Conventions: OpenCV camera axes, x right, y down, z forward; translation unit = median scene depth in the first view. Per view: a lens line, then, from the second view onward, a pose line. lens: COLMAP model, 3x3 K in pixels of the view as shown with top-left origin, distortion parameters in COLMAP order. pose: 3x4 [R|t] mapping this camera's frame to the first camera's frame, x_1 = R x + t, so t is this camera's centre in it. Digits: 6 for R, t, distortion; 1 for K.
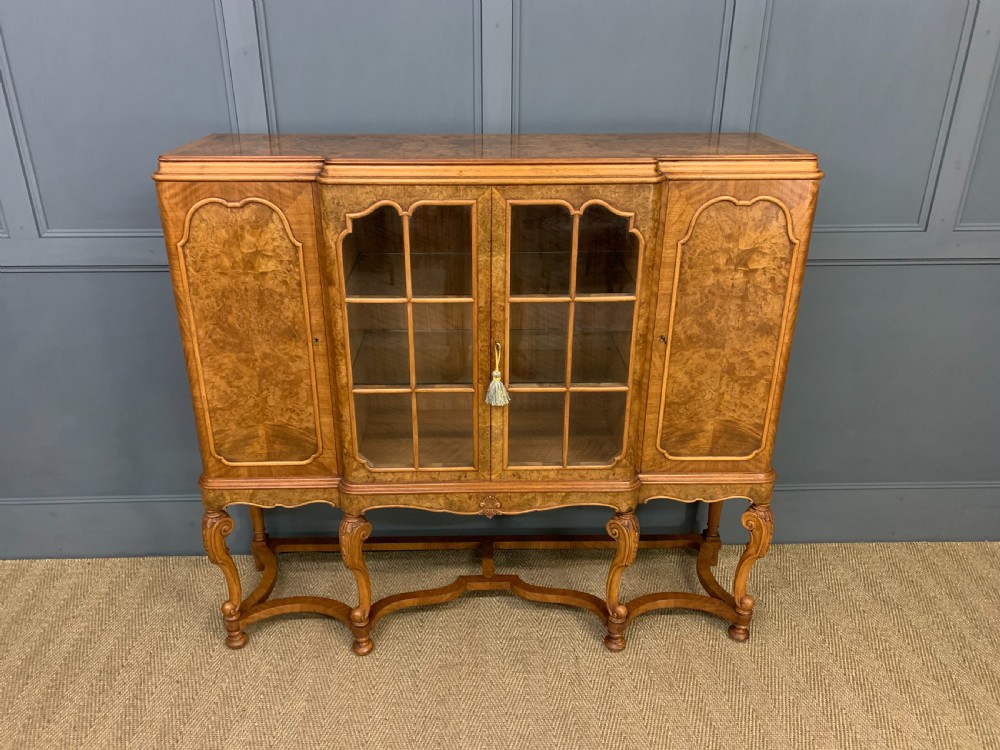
lens RADIAL K [[787.3, 0, 500.4], [0, 787.3, 365.8], [0, 0, 1]] dist [0.020361, -0.007553]
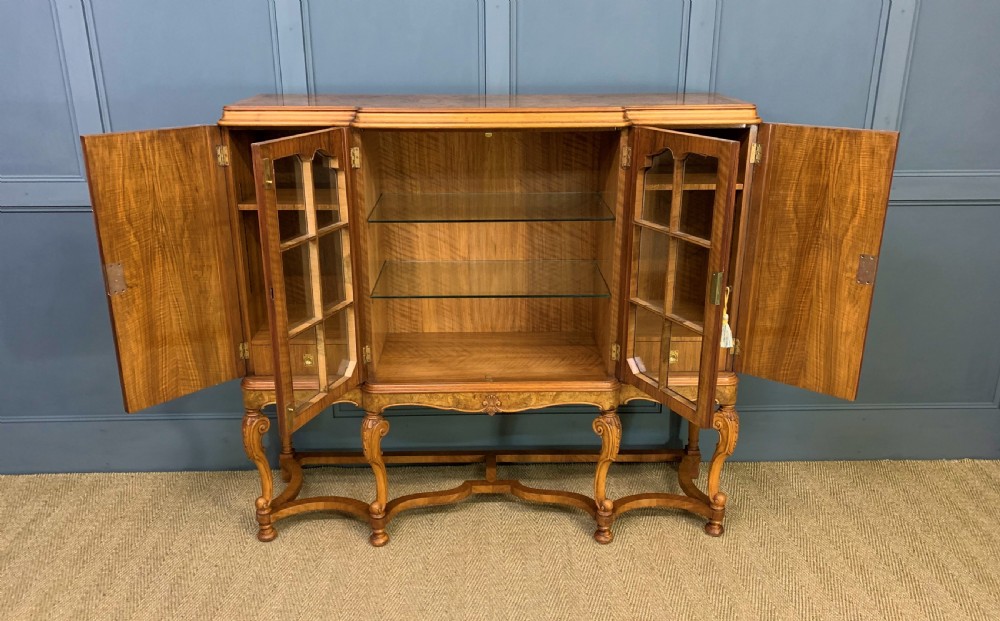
lens RADIAL K [[812.5, 0, 510.3], [0, 812.5, 281.2], [0, 0, 1]] dist [0.031080, -0.017469]
pose [[0.999992, -0.001608, -0.003552, 0.019515], [0.001263, 0.995475, -0.095019, 0.113236], [0.003689, 0.095014, 0.995469, -0.217059]]
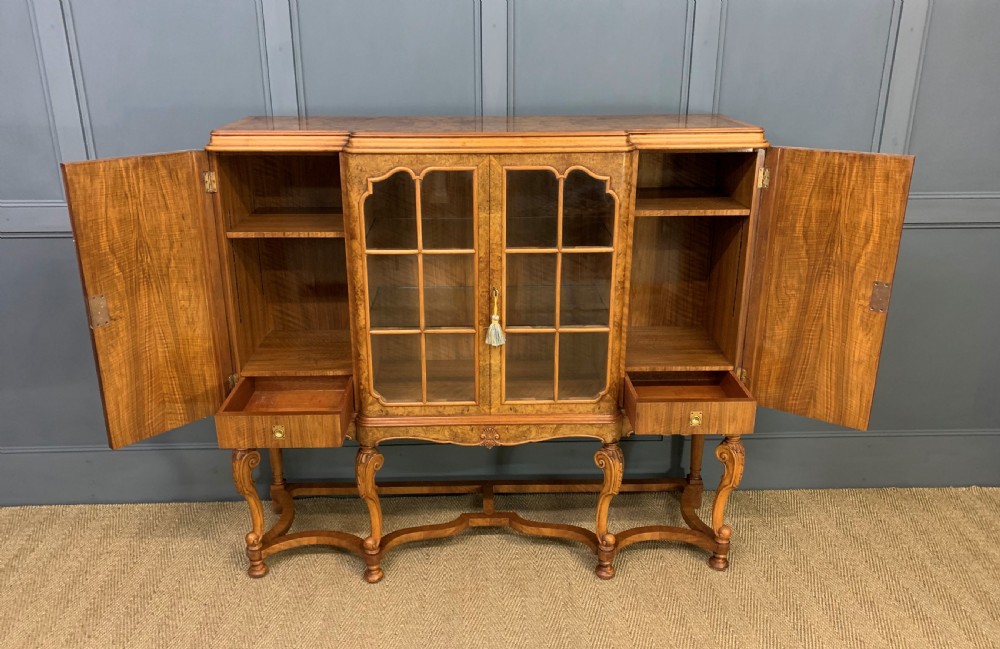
lens RADIAL K [[807.0, 0, 502.2], [0, 807.0, 293.5], [0, 0, 1]] dist [0.035513, -0.026901]
pose [[0.999990, -0.004360, -0.000121, 0.005760], [0.004330, 0.995704, -0.092494, 0.081828], [0.000524, 0.092493, 0.995713, -0.171508]]
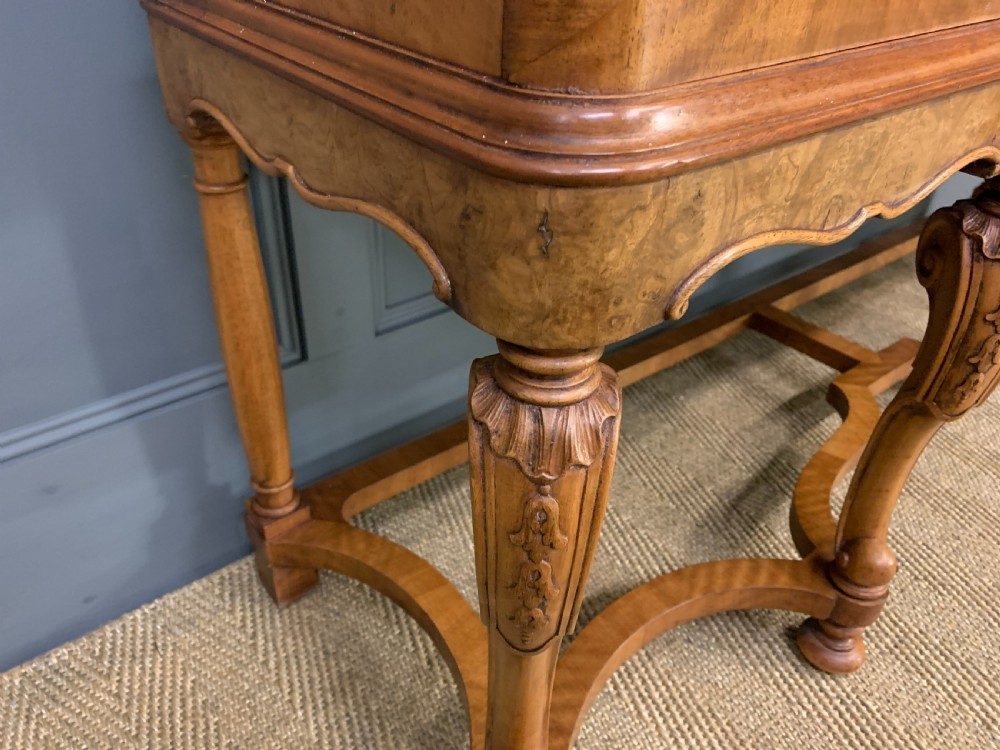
lens RADIAL K [[787.3, 0, 499.0], [0, 787.3, 371.1], [0, 0, 1]] dist [0.020361, -0.007553]
pose [[0.800400, -0.315263, 0.509871, -0.474116], [0.216704, 0.945190, 0.244246, 0.151574], [-0.558926, -0.085003, 0.824849, 0.917520]]
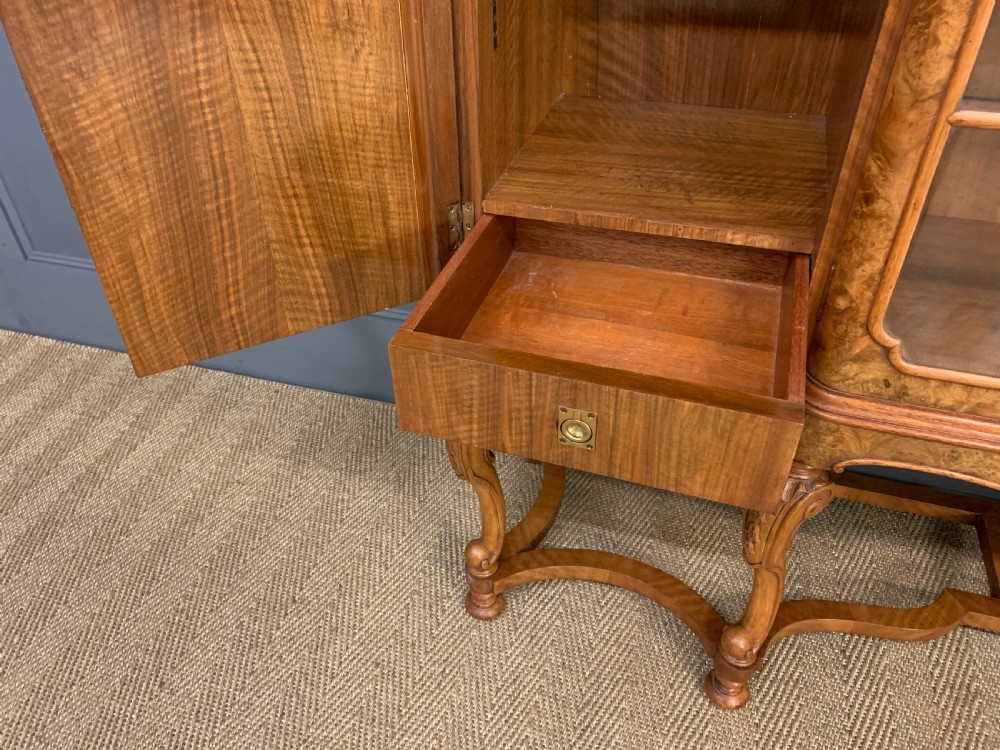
lens RADIAL K [[787.3, 0, 489.8], [0, 787.3, 372.7], [0, 0, 1]] dist [0.020361, -0.007553]
pose [[0.941394, 0.189142, -0.279289, -0.239565], [-0.113703, 0.957474, 0.265172, 0.062100], [0.317567, -0.217875, 0.922866, 0.615038]]
